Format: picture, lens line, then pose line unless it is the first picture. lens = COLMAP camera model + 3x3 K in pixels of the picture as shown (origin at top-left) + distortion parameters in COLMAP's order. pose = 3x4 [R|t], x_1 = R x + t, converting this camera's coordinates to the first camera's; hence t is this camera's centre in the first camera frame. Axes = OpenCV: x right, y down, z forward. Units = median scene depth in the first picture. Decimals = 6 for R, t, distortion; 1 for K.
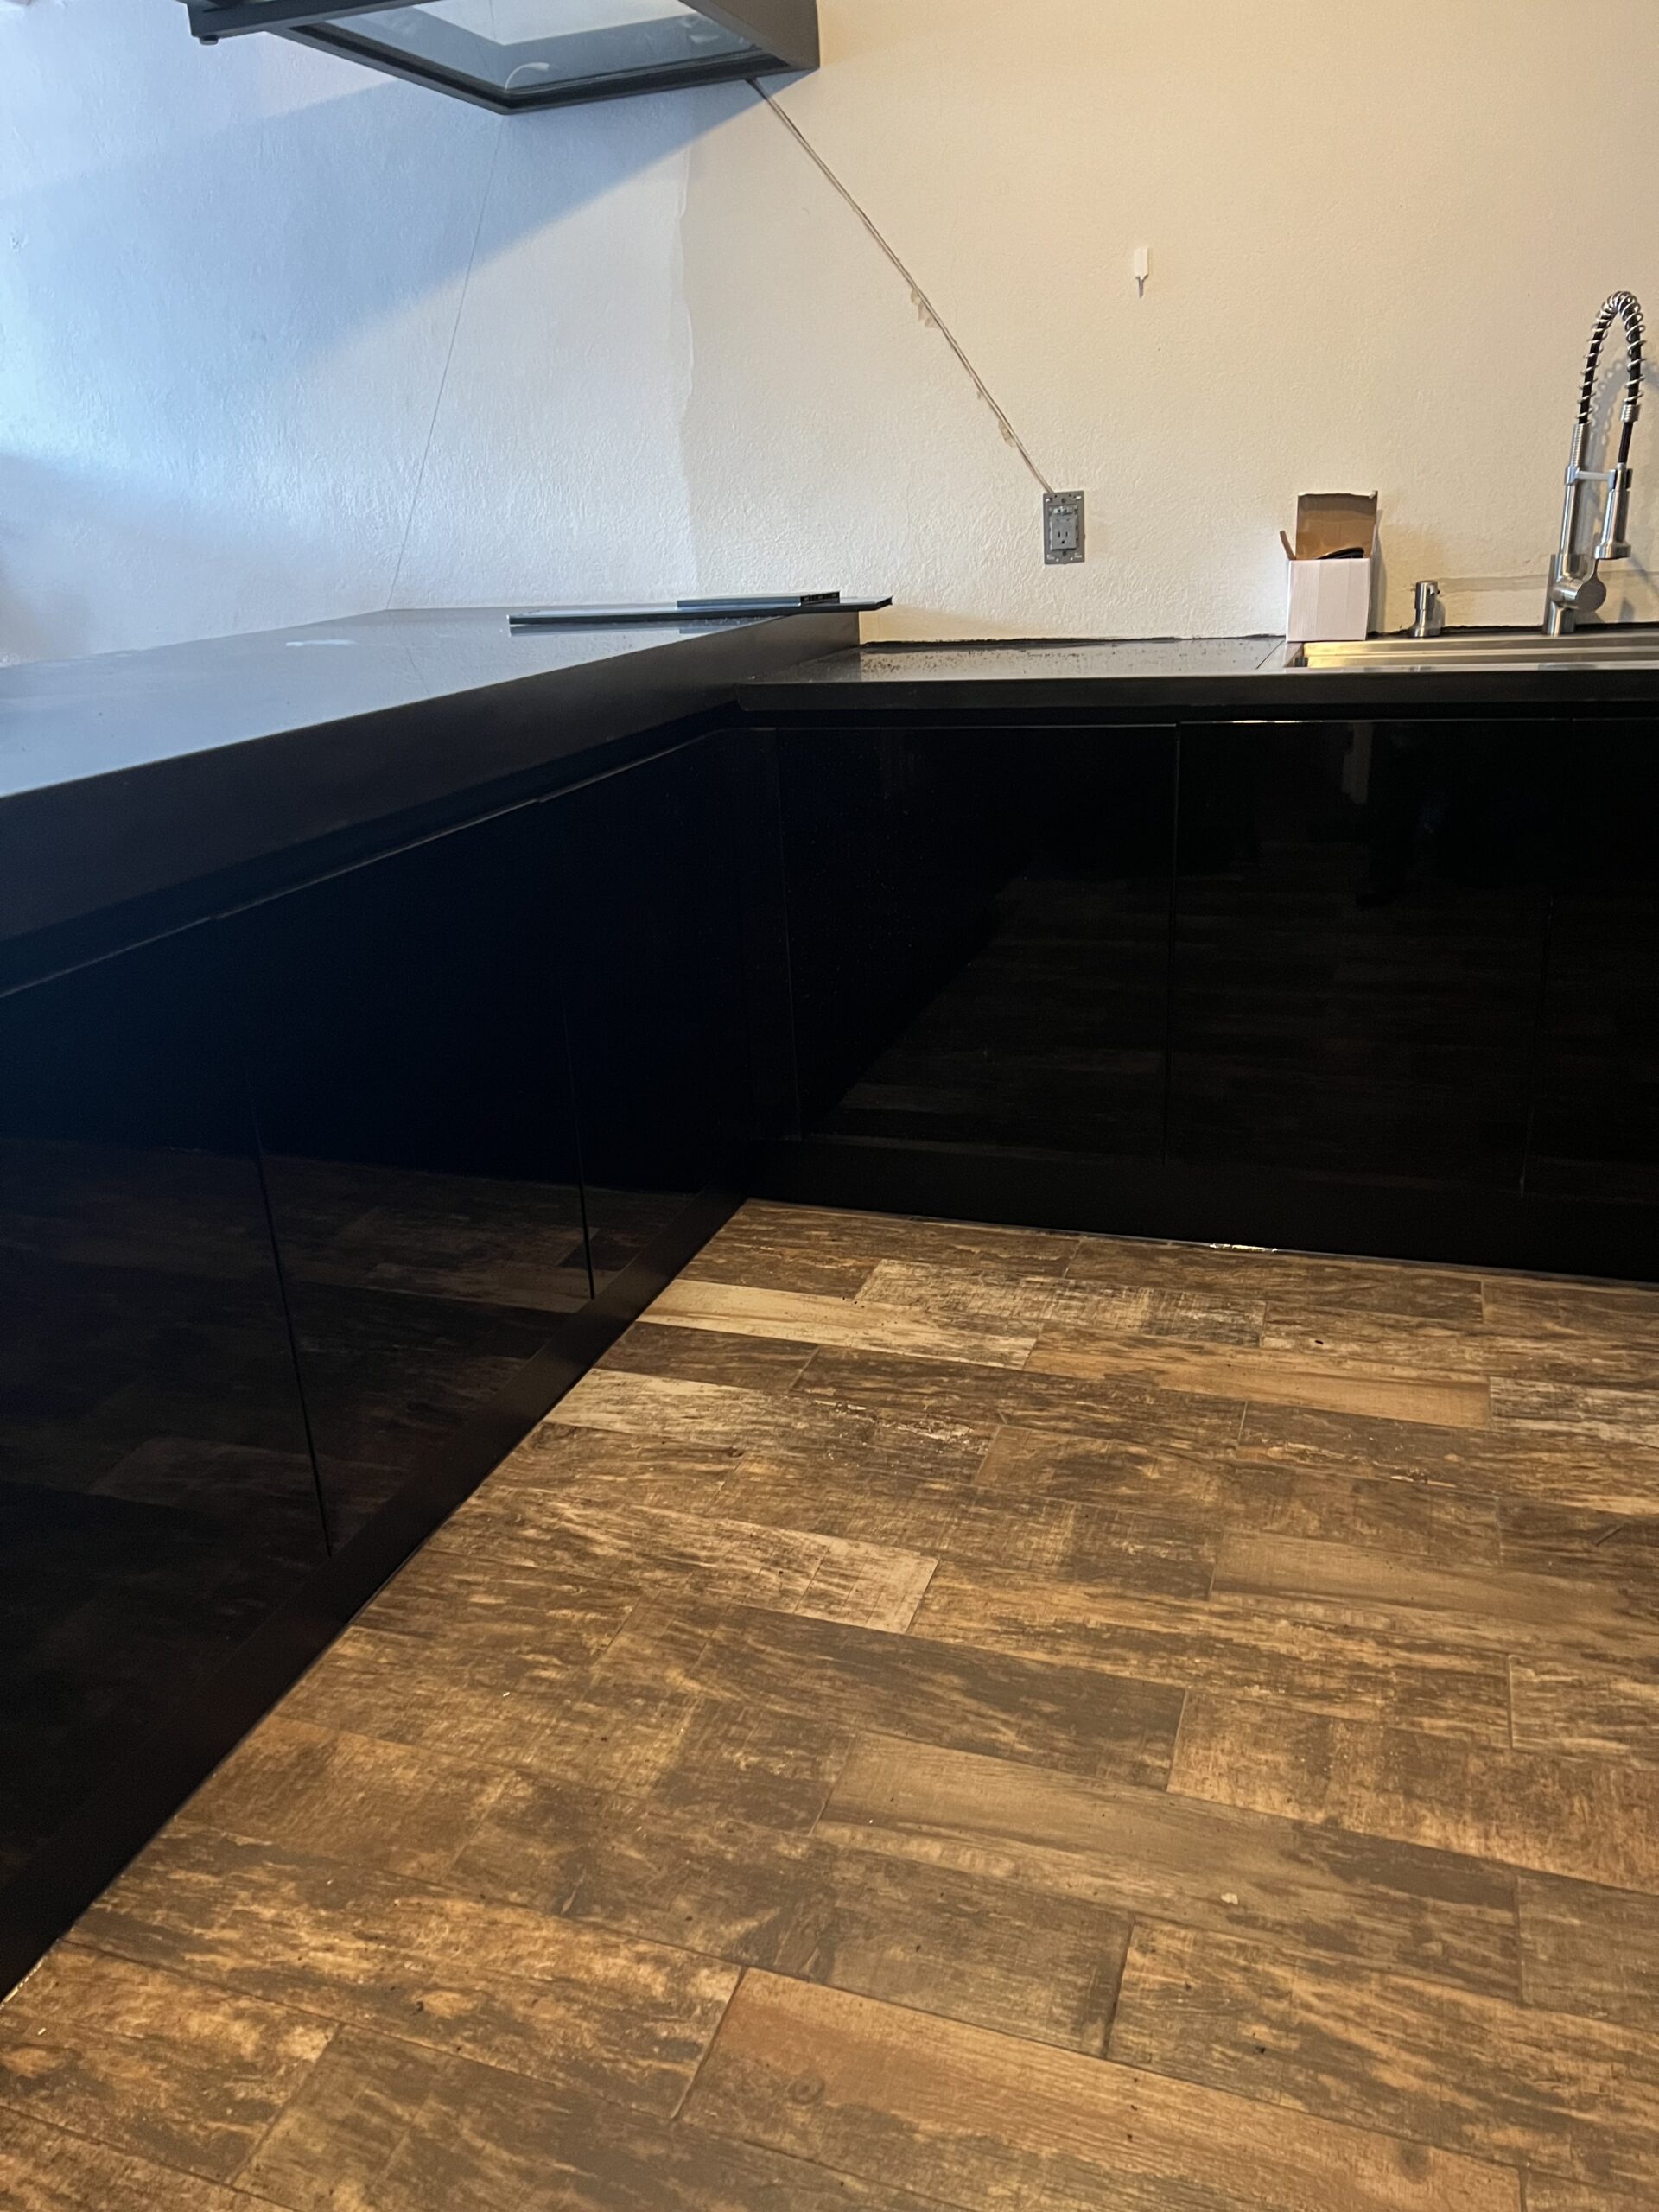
lens RADIAL K [[1658.7, 0, 825.3], [0, 1658.7, 1094.3], [0, 0, 1]] dist [0.065615, -0.068150]
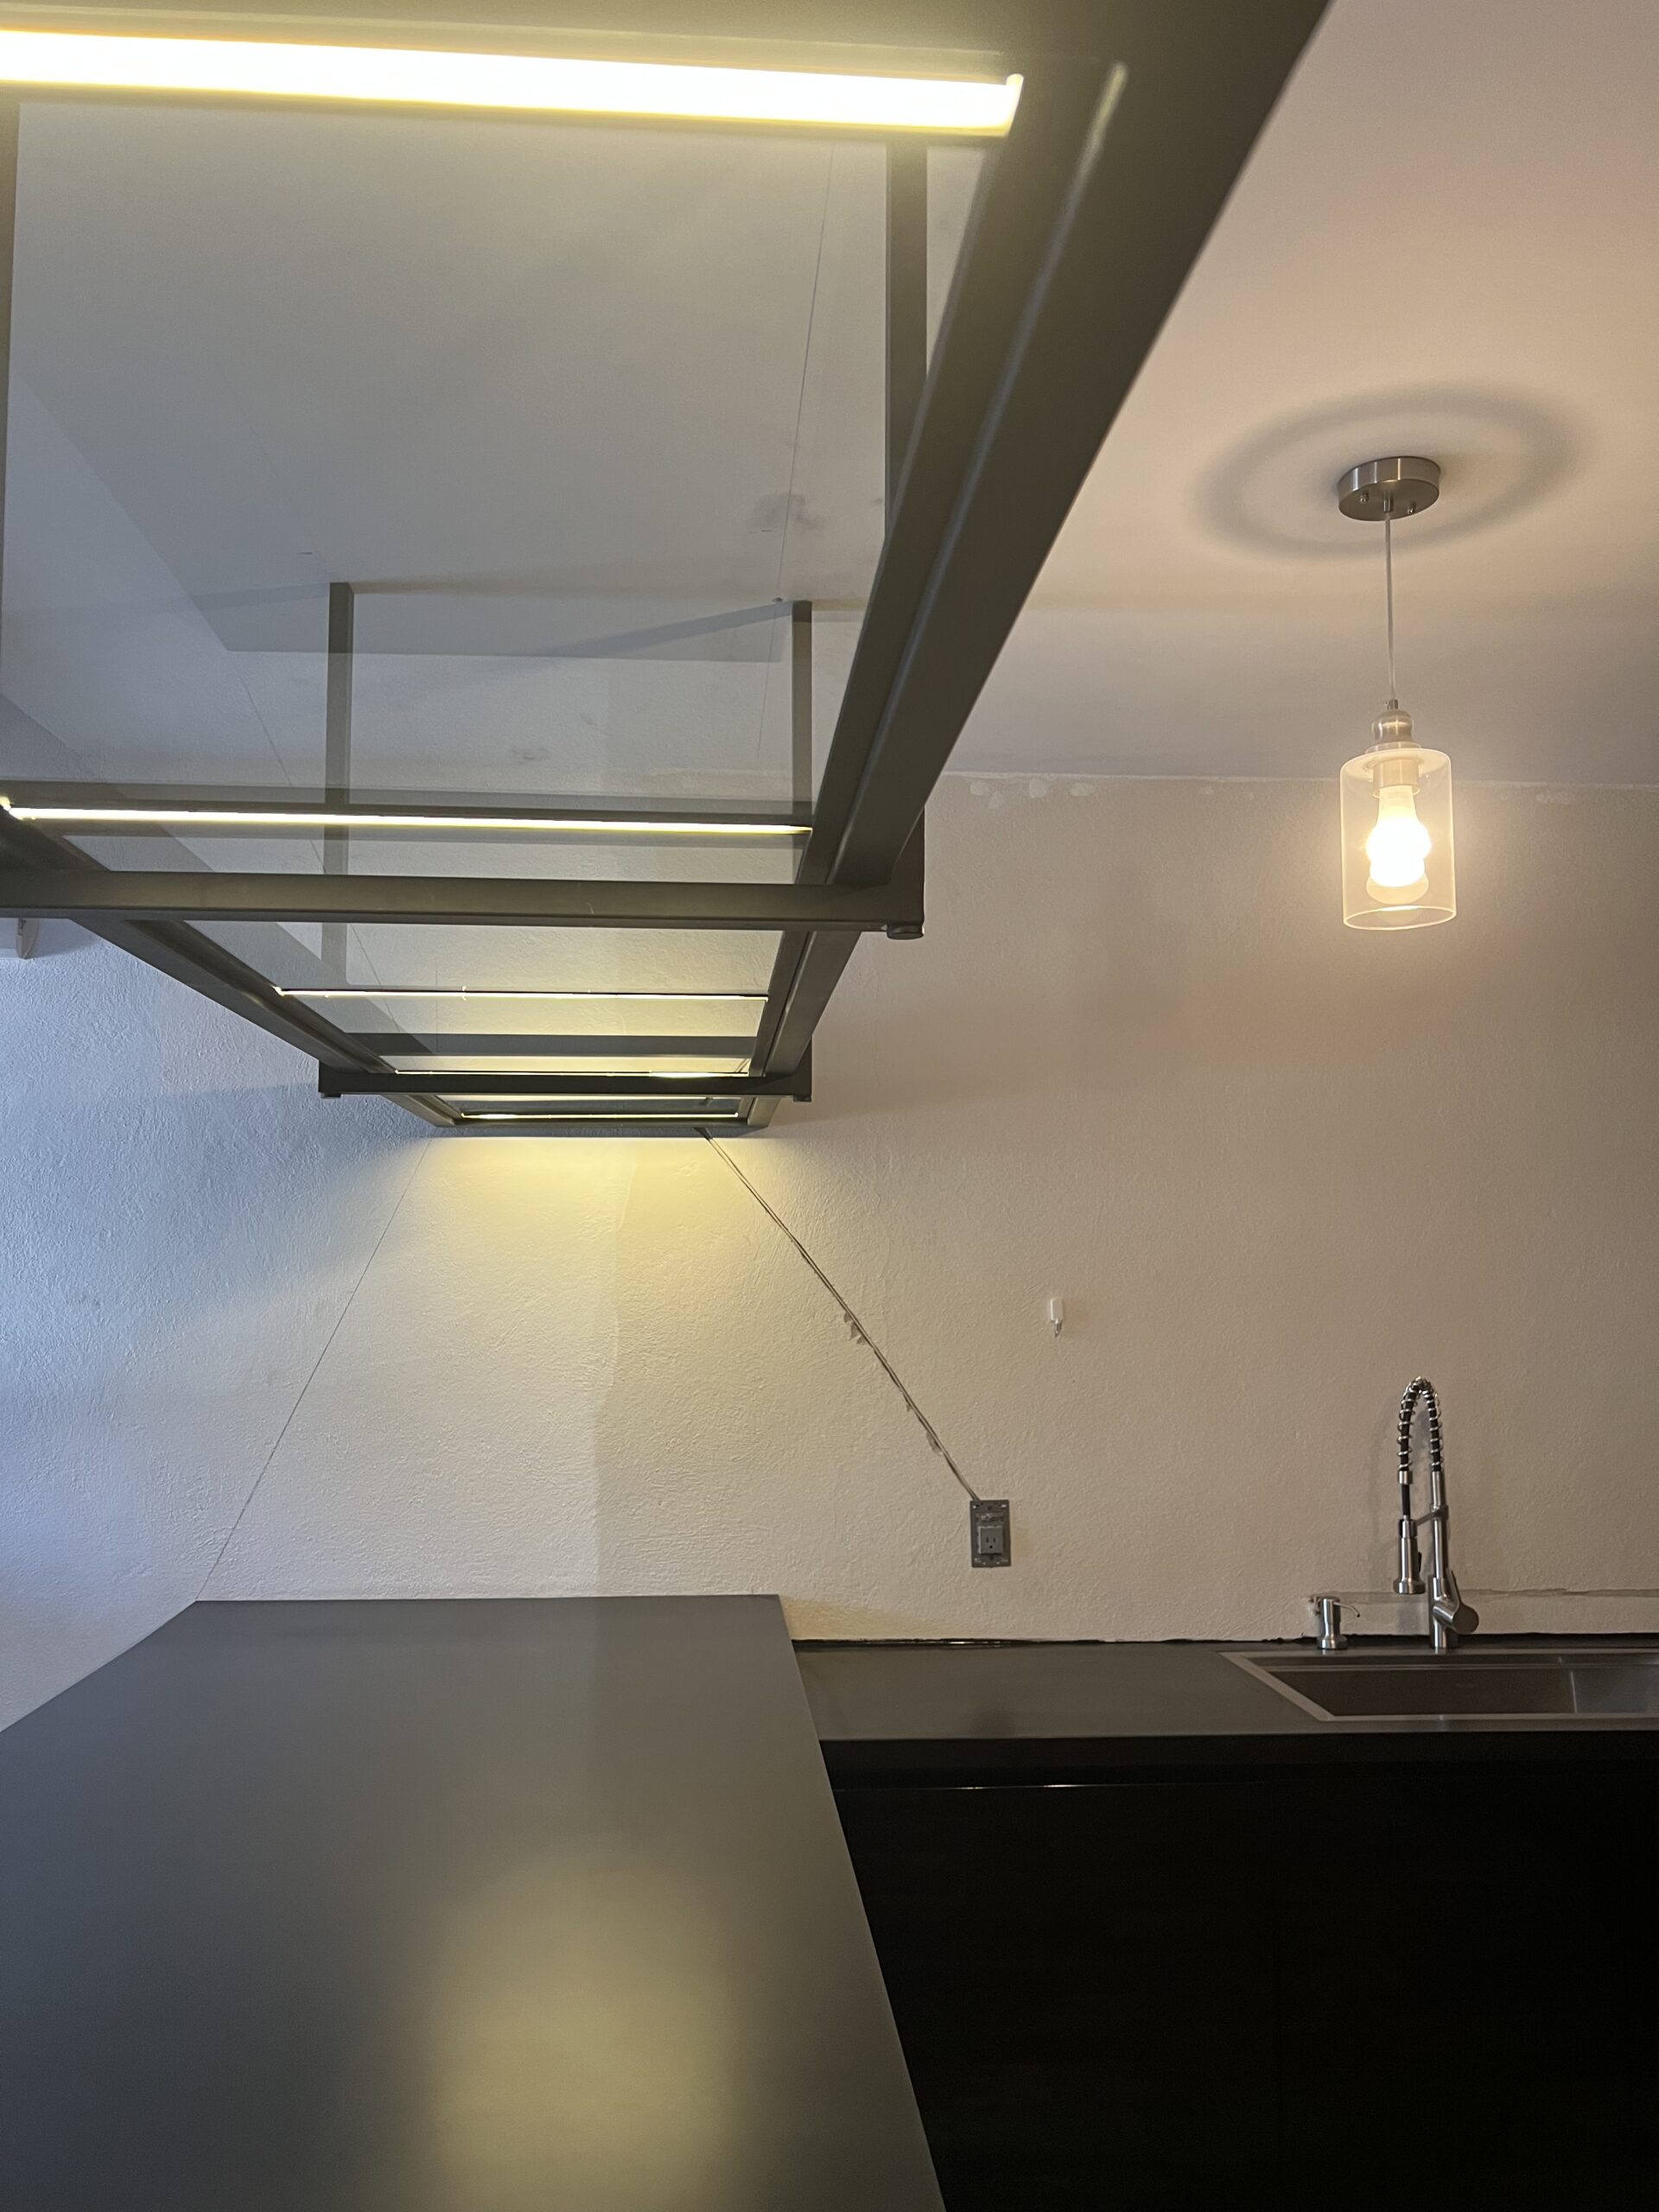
lens RADIAL K [[1657.7, 0, 829.5], [0, 1657.7, 1106.0], [0, 0, 1]] dist [0.060413, -0.063287]
pose [[0.920249, 0.095097, 0.379604, -0.365925], [0.085604, 0.897614, -0.432389, -0.140198], [-0.381857, 0.430401, 0.817888, 0.083382]]
